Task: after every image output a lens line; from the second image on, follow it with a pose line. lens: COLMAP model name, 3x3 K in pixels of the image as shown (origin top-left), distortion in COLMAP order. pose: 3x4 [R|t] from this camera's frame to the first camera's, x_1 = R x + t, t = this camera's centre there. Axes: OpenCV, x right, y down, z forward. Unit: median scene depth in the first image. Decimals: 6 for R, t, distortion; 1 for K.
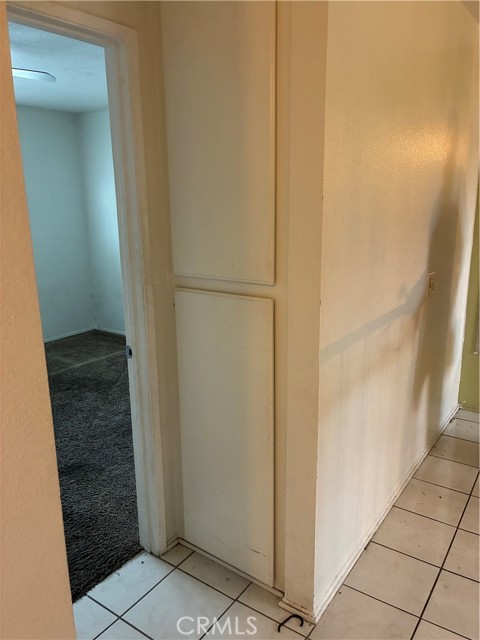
lens RADIAL K [[481.1, 0, 239.9], [0, 481.1, 317.7], [0, 0, 1]] dist [0.029704, -0.006802]
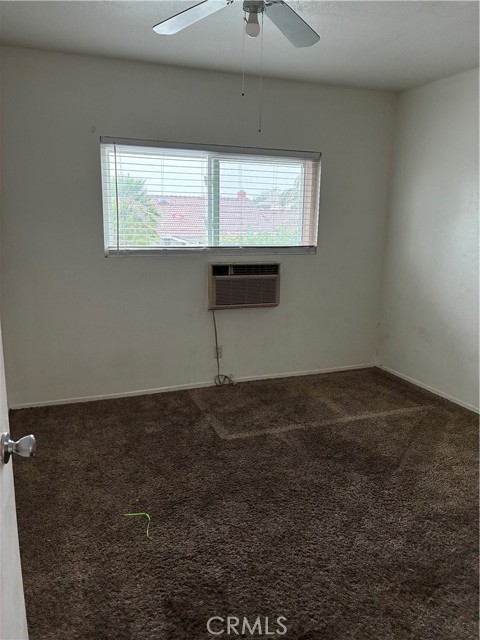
lens RADIAL K [[481.1, 0, 241.2], [0, 481.1, 318.8], [0, 0, 1]] dist [0.029704, -0.006802]
pose [[0.836452, 0.126240, -0.533302, -0.093126], [-0.137208, 0.990356, 0.019228, -0.046846], [0.530586, 0.057090, 0.845706, 0.268561]]
